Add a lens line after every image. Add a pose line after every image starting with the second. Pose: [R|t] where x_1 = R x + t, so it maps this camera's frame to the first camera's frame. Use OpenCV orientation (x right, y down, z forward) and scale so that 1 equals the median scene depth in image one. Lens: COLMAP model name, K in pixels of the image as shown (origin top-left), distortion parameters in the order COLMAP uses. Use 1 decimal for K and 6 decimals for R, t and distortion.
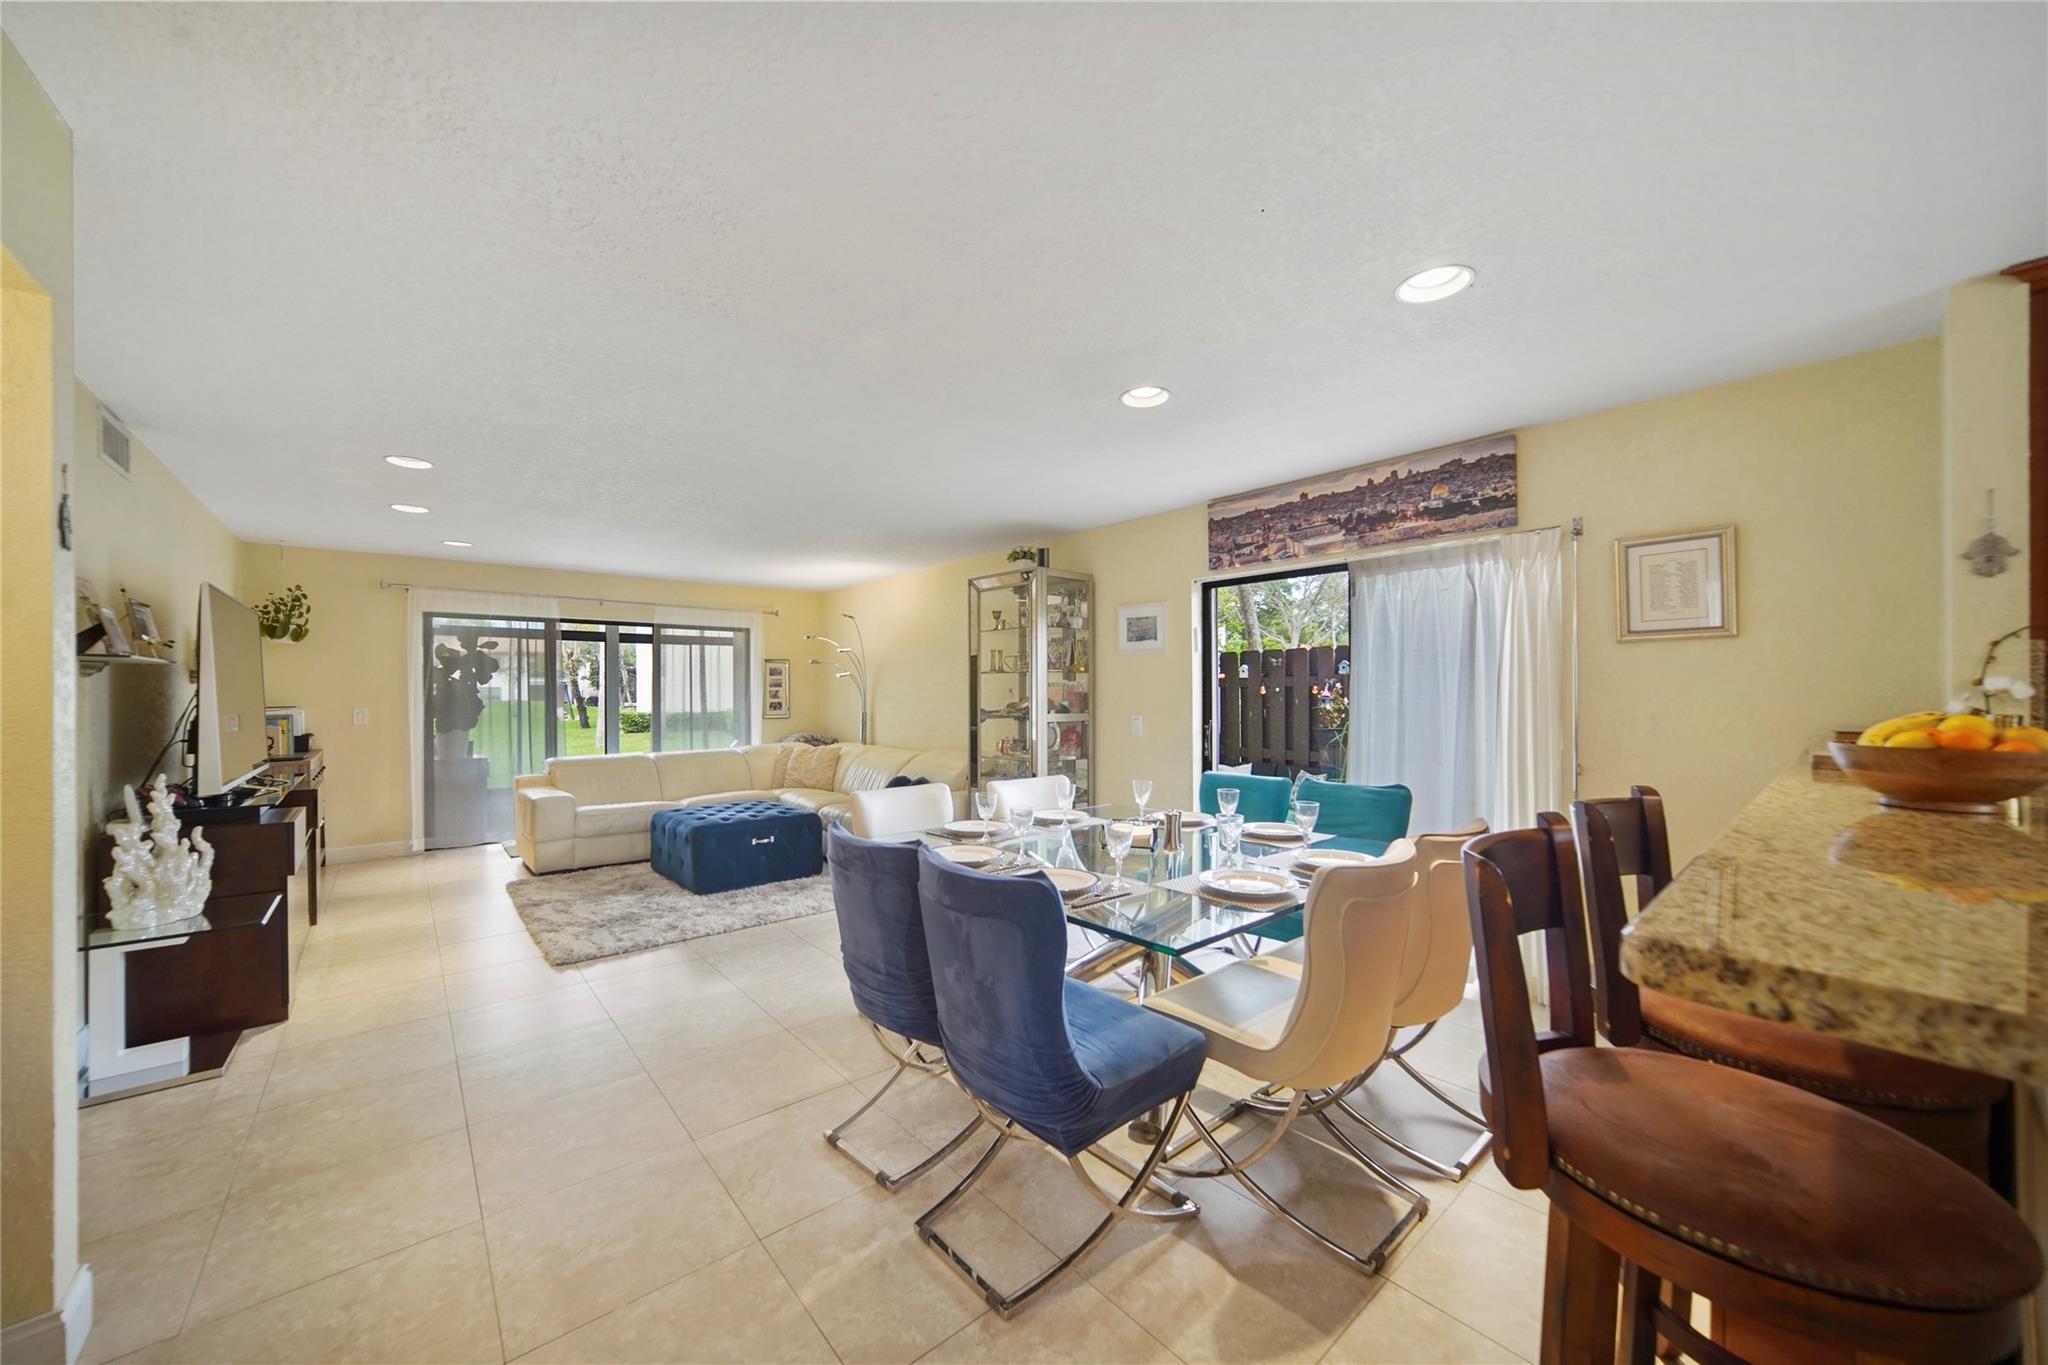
lens RADIAL K [[760.4, 0, 996.1], [0, 760.4, 680.1], [0, 0, 1]] dist [-0.017553, 0.004646]
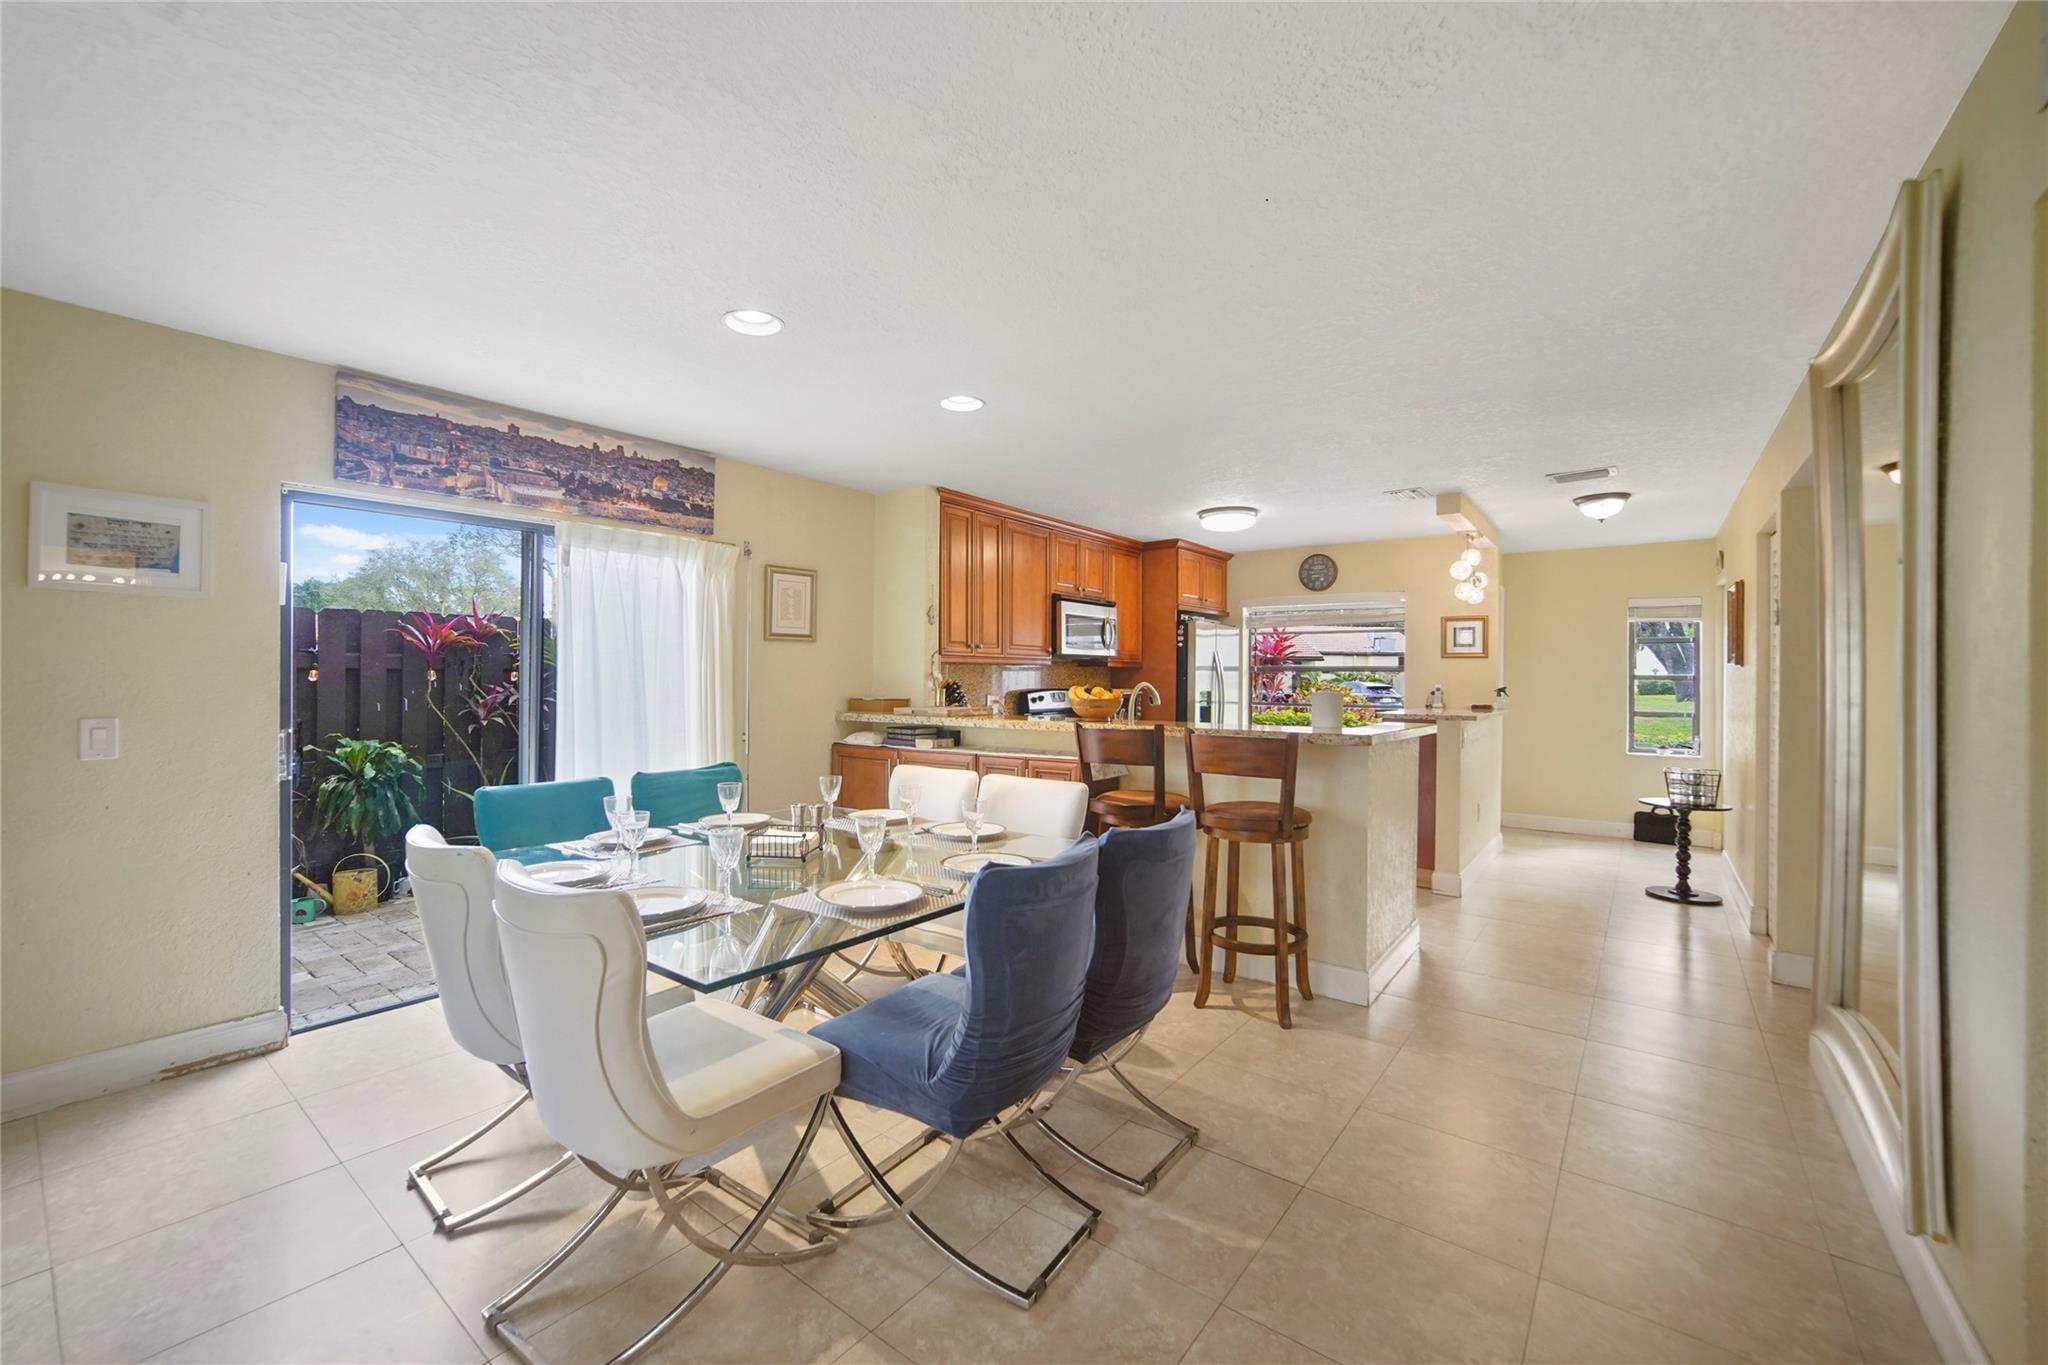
lens RADIAL K [[820.5, 0, 1007.9], [0, 820.5, 677.6], [0, 0, 1]] dist [-0.016280, 0.001018]
pose [[-0.211955, 0.002796, 0.977275, -0.610004], [-0.021058, 0.999751, -0.007427, 0.016135], [-0.977052, -0.022154, -0.211844, 0.750601]]
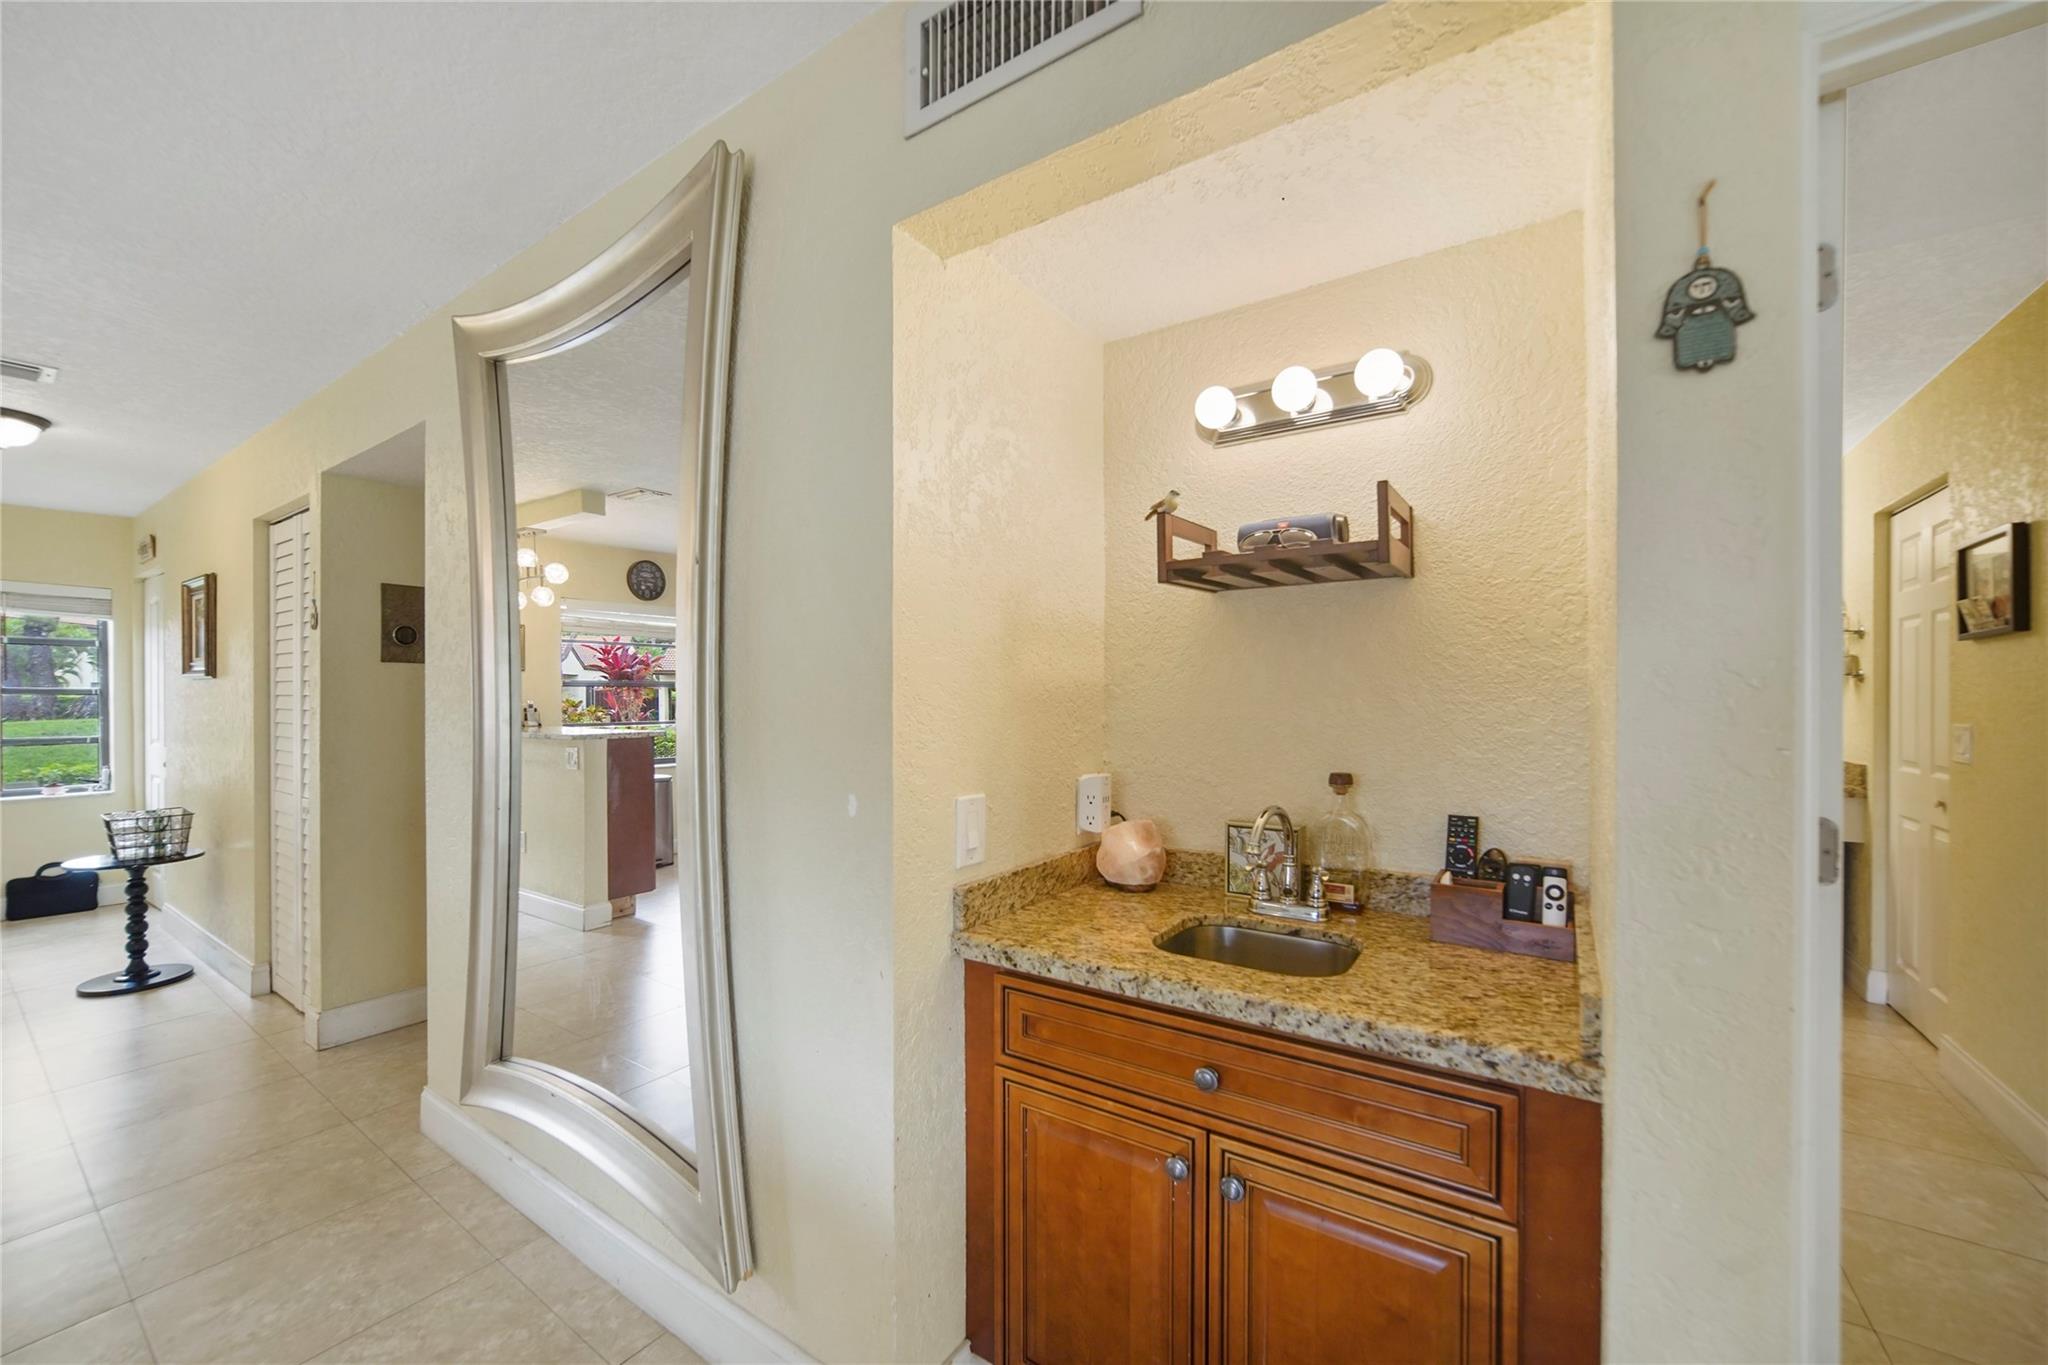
lens RADIAL K [[775.2, 0, 1005.0], [0, 775.2, 700.8], [0, 0, 1]] dist [-0.017984, 0.000540]
pose [[-0.960030, 0.006071, -0.279832, -0.295072], [0.009217, 0.999908, -0.009926, 0.013297], [0.279746, -0.012109, -0.959998, 0.572899]]
